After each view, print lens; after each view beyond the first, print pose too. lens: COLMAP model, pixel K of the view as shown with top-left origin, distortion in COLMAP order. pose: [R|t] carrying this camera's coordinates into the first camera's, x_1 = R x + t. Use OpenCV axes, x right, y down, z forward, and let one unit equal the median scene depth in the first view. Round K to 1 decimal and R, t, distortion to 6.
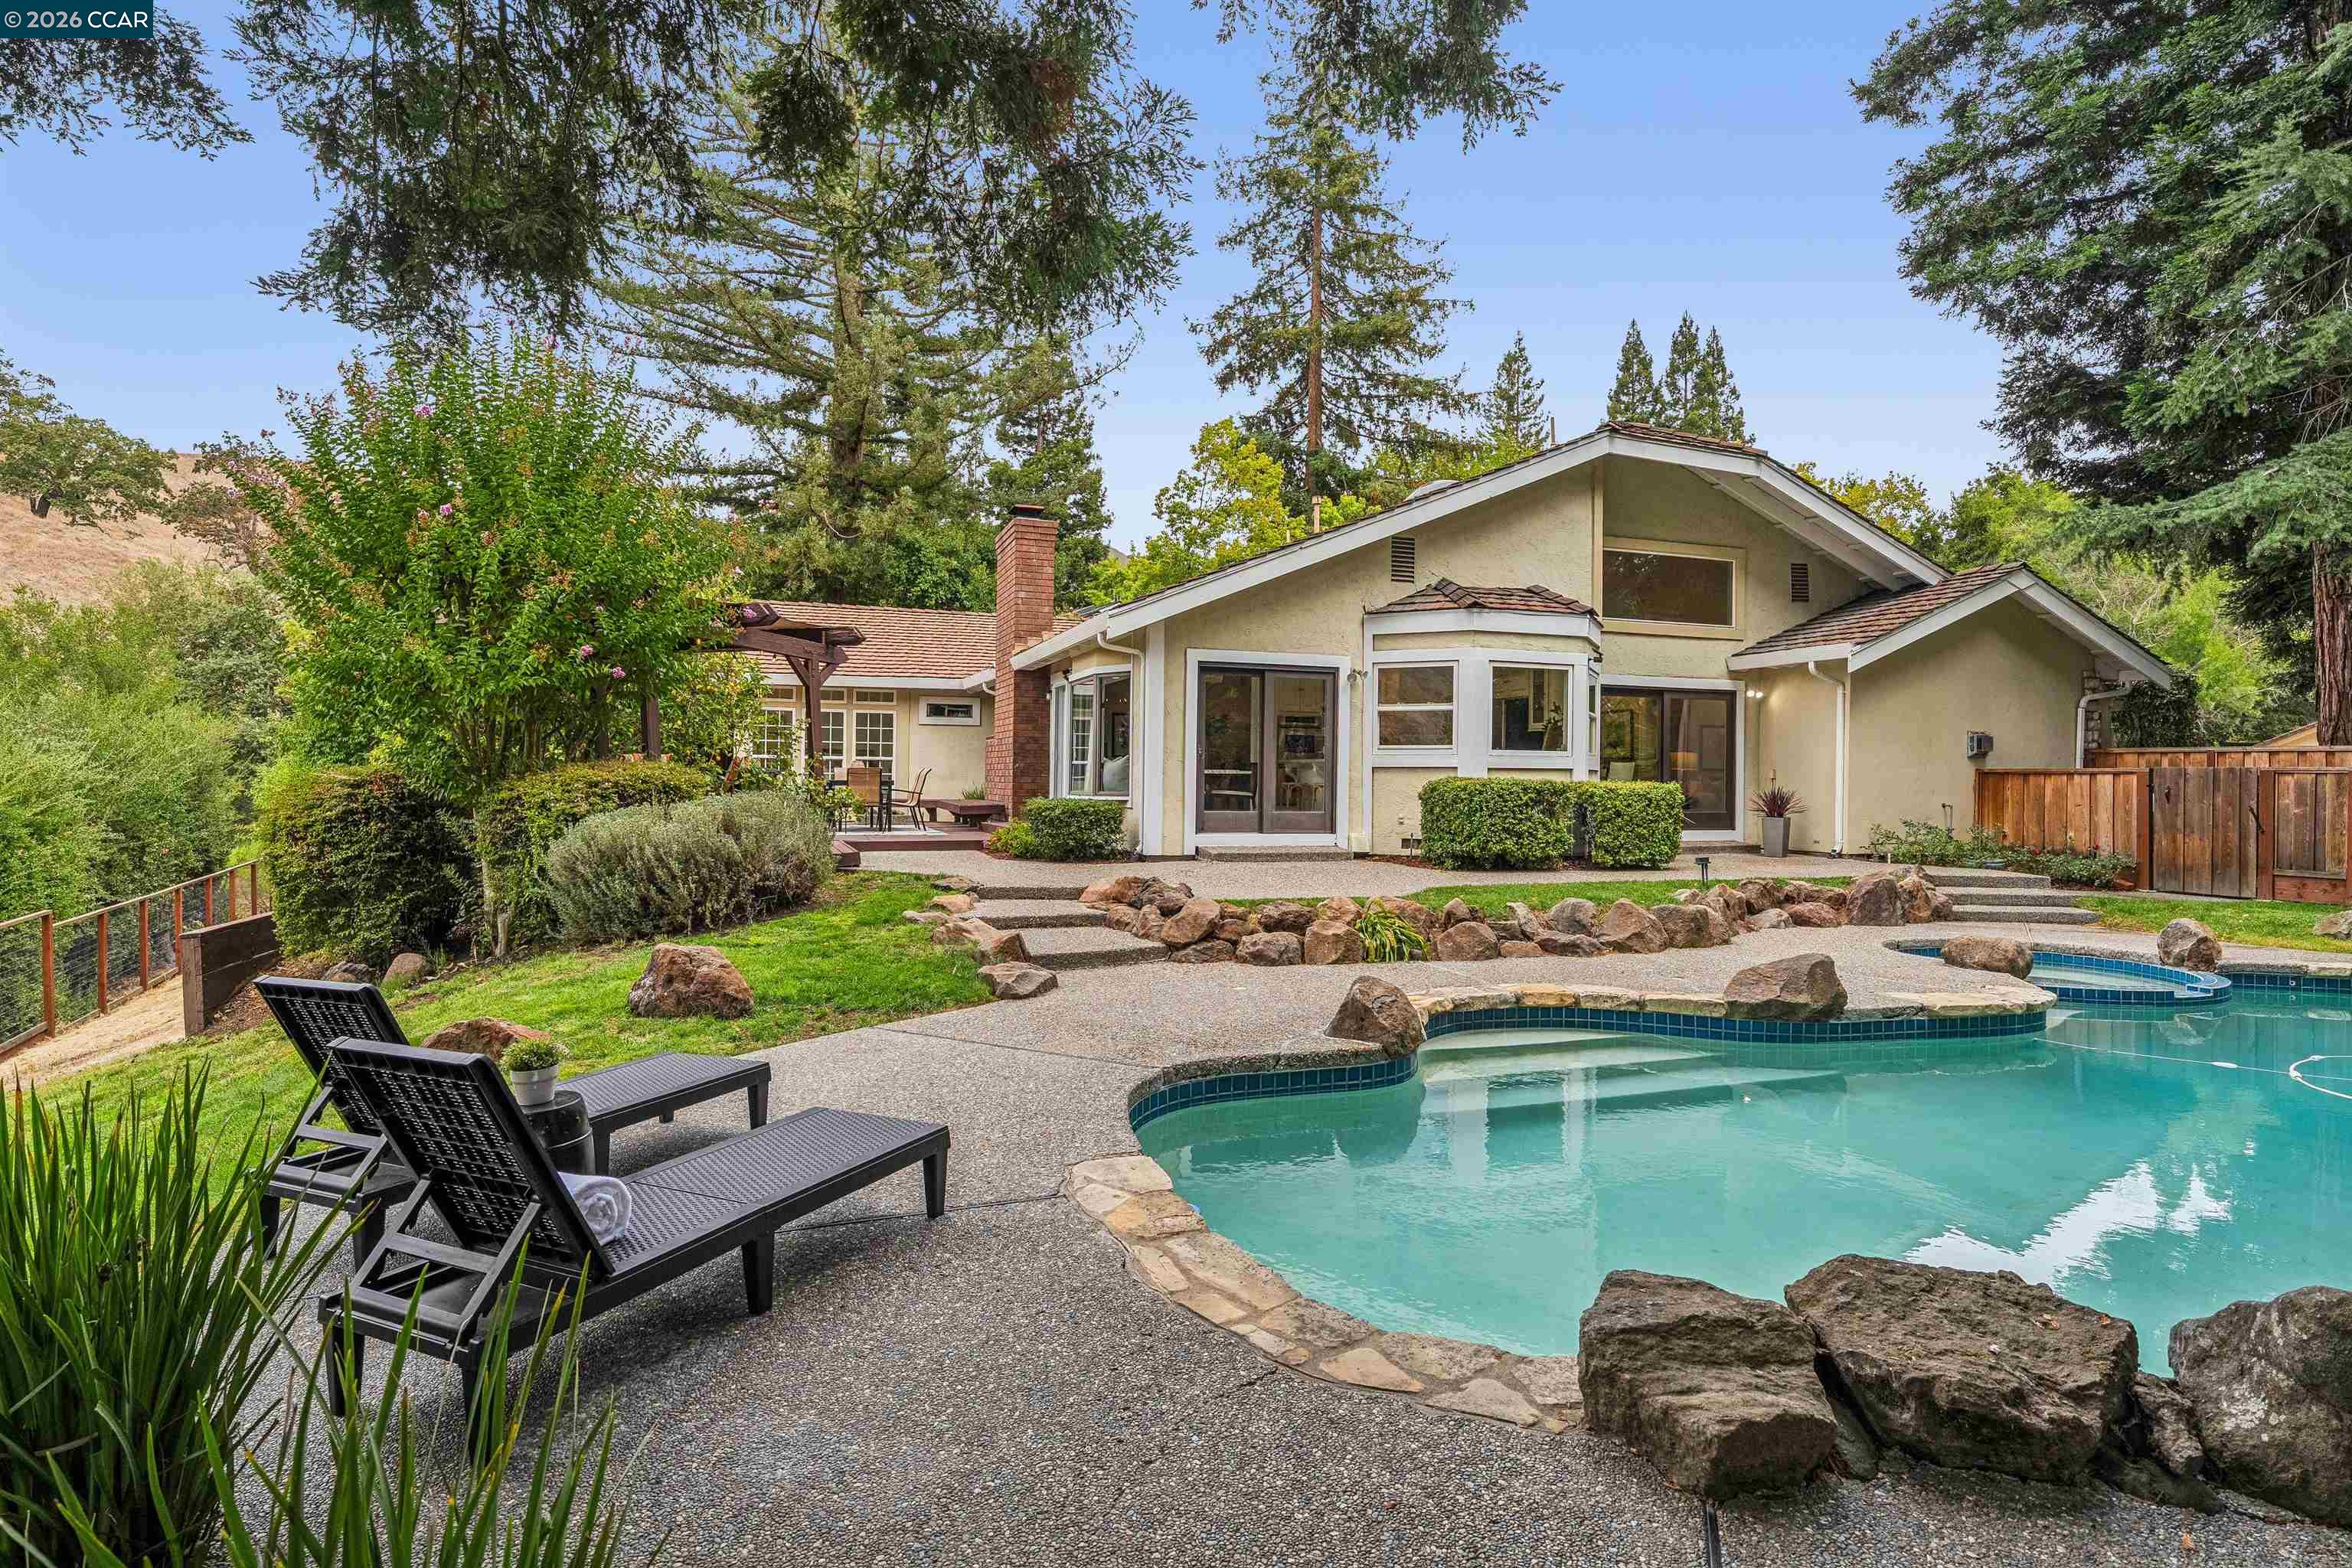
lens RADIAL K [[1208.6, 0, 1174.2], [0, 1208.6, 782.0], [0, 0, 1]] dist [-0.000975, 0.000490]
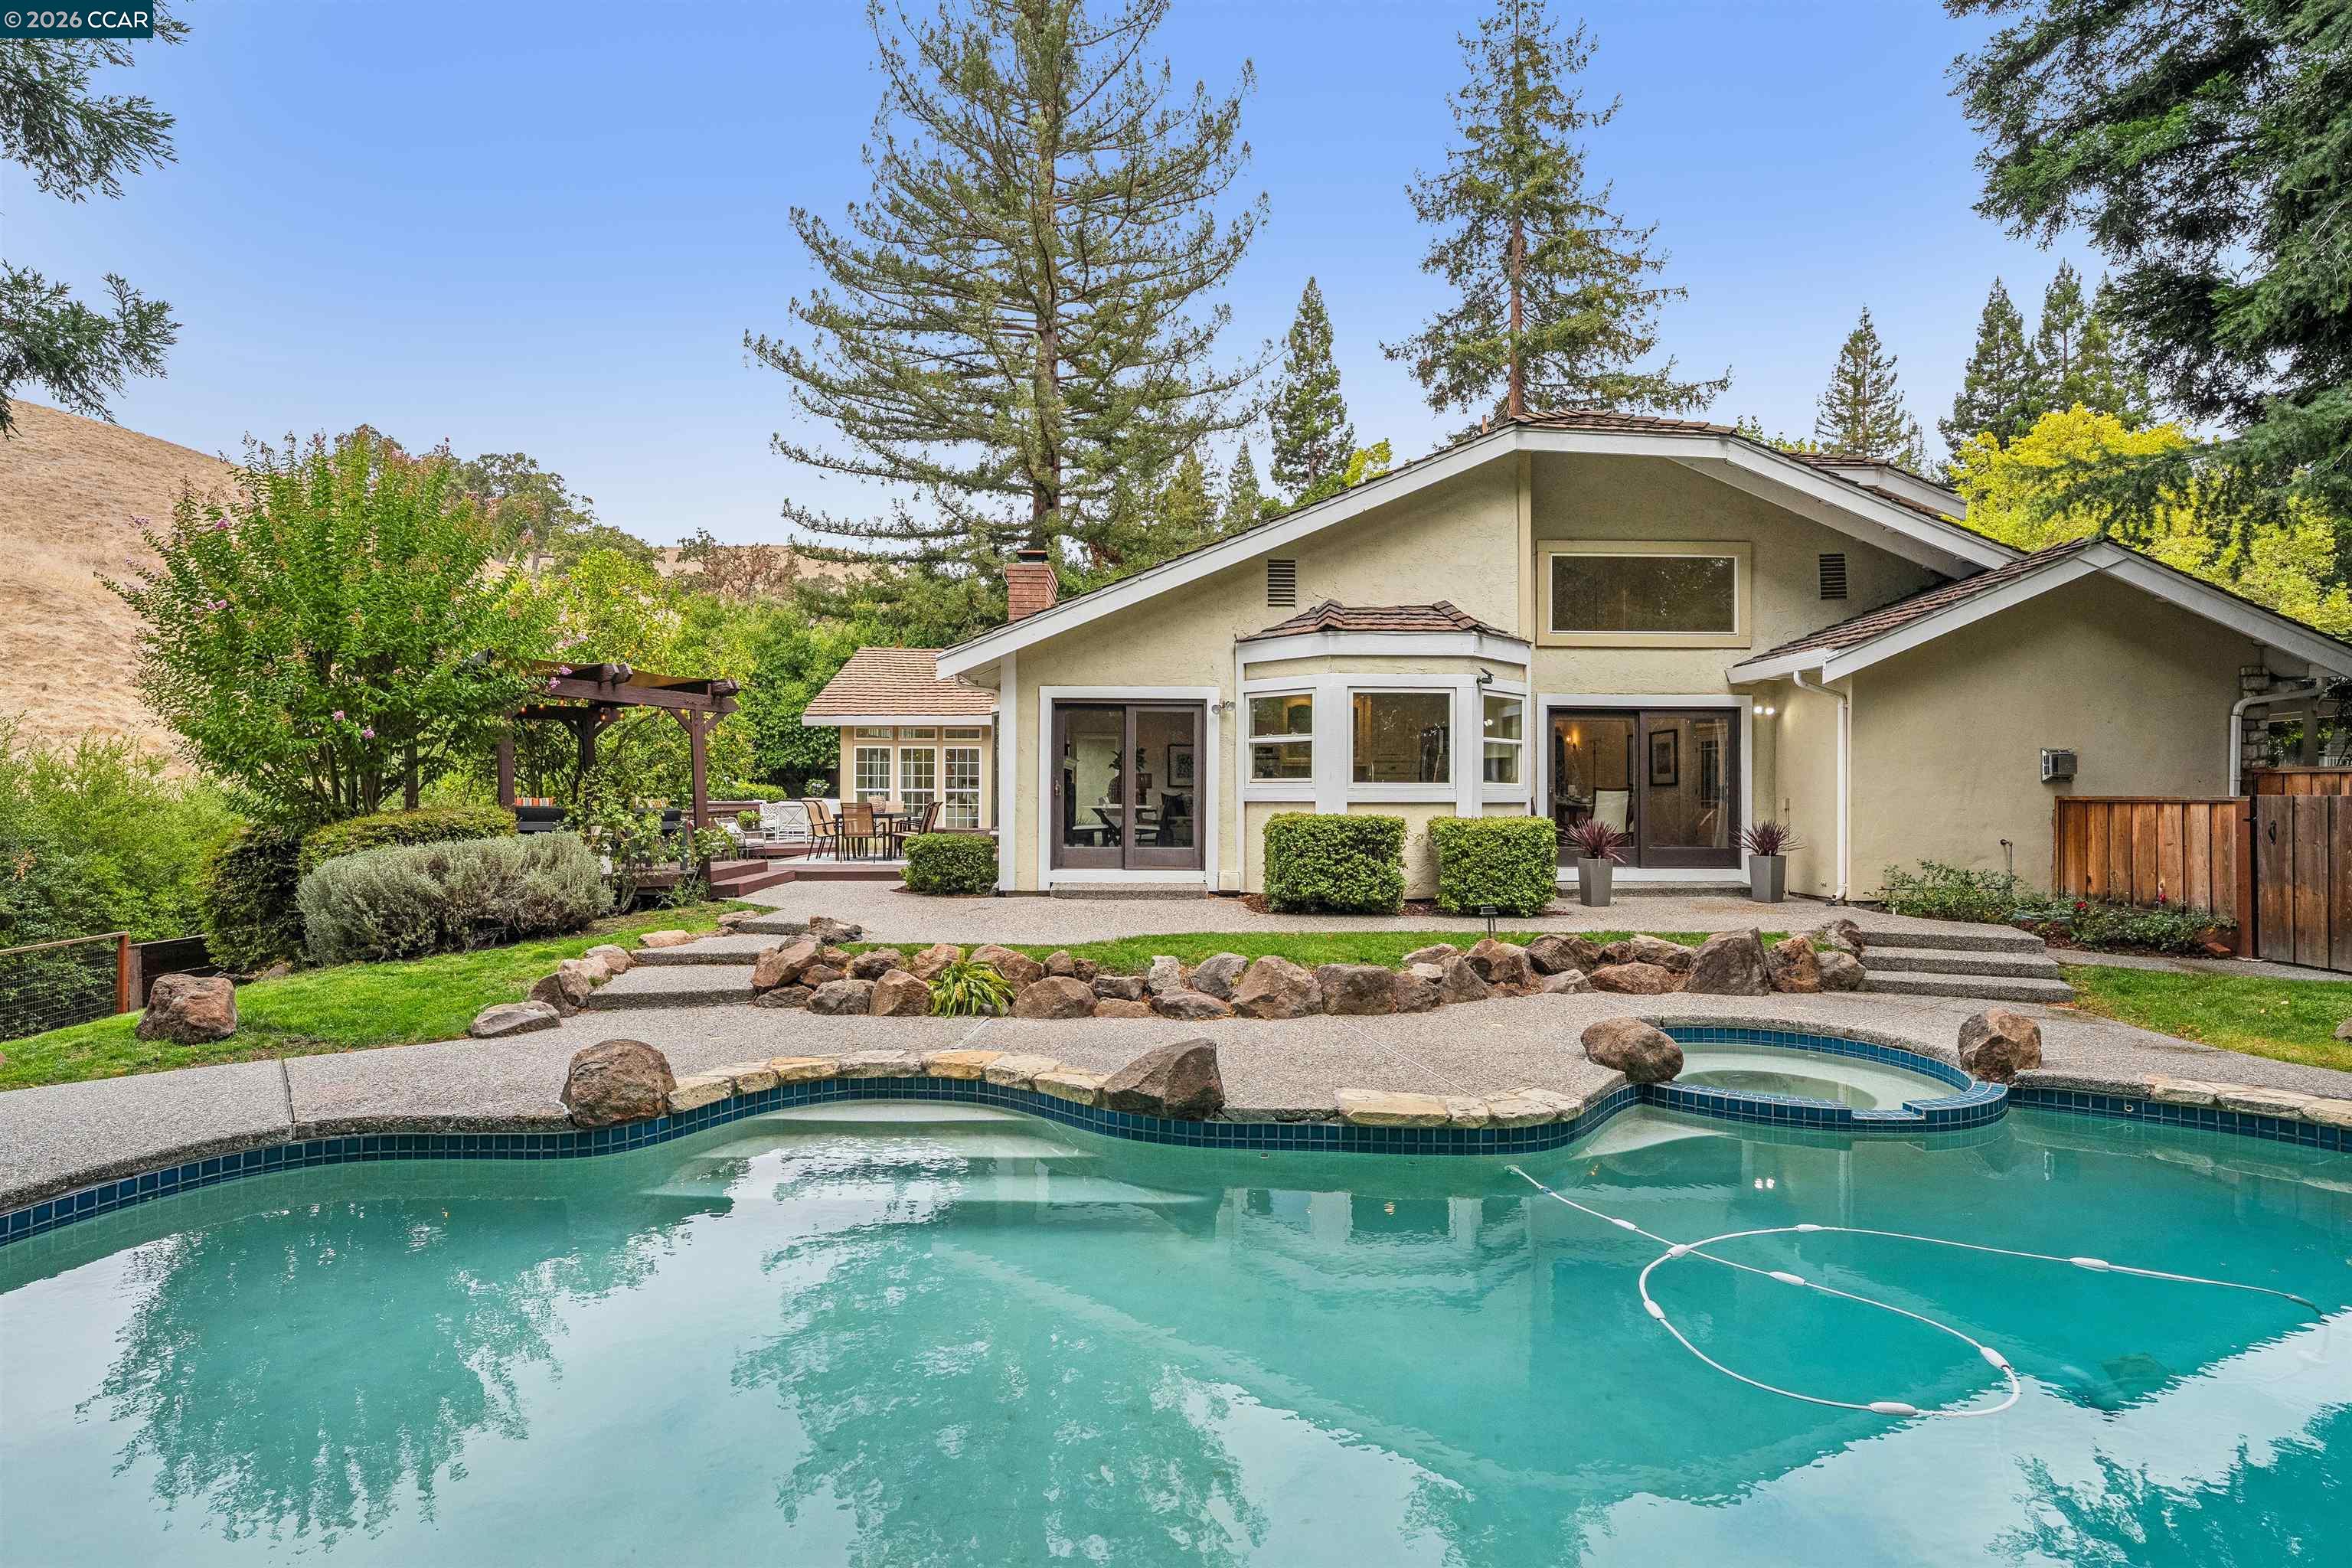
lens RADIAL K [[1149.9, 0, 1172.9], [0, 1149.9, 786.8], [0, 0, 1]] dist [-0.001676, -0.000606]
pose [[0.951913, -0.010011, -0.306205, 0.352793], [0.006269, 0.999893, -0.013201, -0.011115], [0.306305, 0.010646, 0.951874, 0.104094]]
